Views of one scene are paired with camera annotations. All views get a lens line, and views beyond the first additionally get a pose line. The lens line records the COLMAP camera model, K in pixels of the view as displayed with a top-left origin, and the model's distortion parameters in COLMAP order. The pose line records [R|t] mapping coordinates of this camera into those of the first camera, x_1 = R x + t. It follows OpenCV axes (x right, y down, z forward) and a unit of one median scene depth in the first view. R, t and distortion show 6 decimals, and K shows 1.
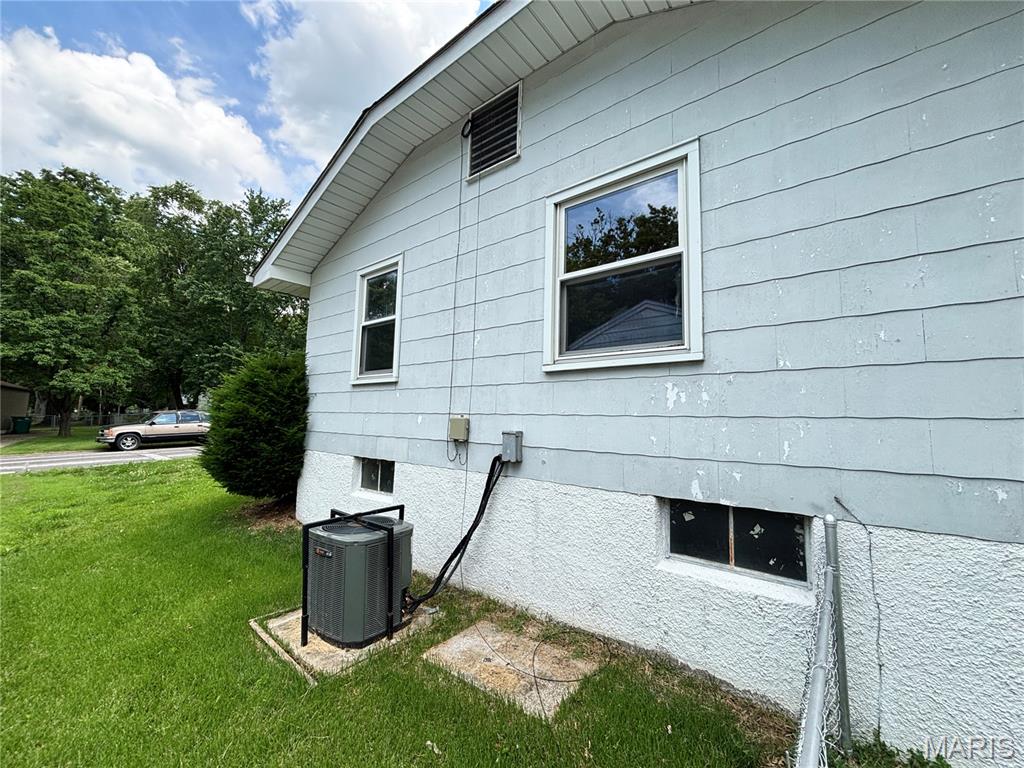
lens RADIAL K [[420.2, 0, 503.9], [0, 420.2, 380.7], [0, 0, 1]] dist [-0.000997, -0.000341]
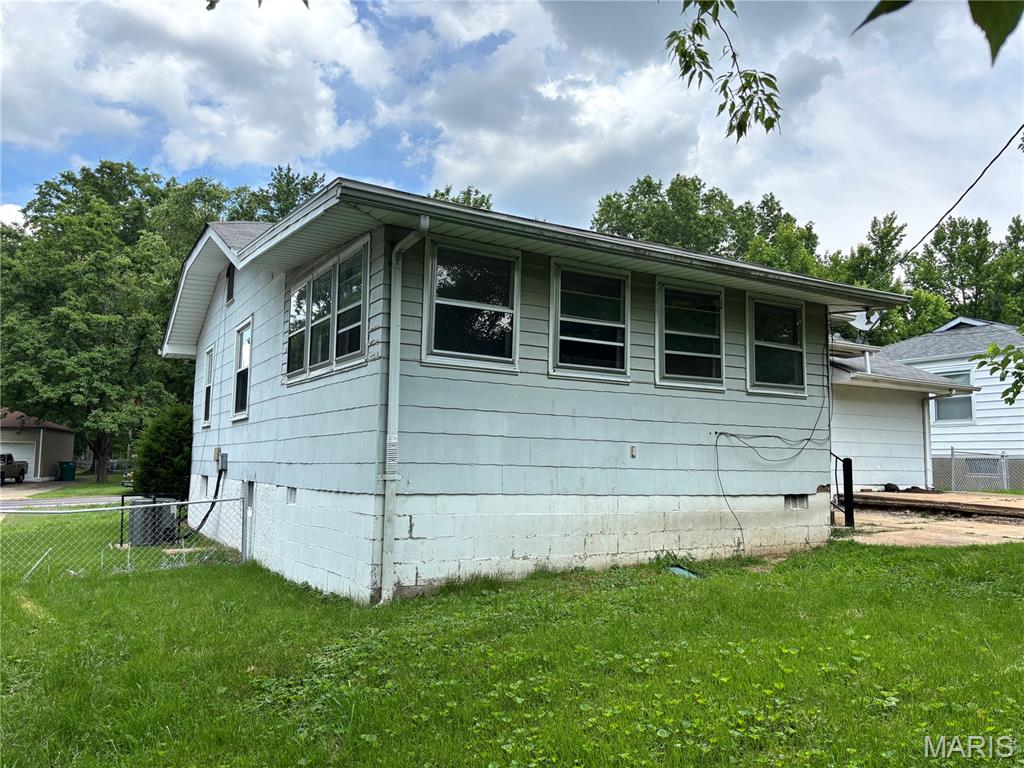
lens RADIAL K [[791.9, 0, 512.0], [0, 791.9, 384.0], [0, 0, 1]] dist [0.001022, 0.000945]
pose [[0.934803, -0.044354, -0.352387, 0.418655], [0.039987, 0.999007, -0.019668, -0.010864], [0.352909, 0.004295, 0.935648, -0.305837]]
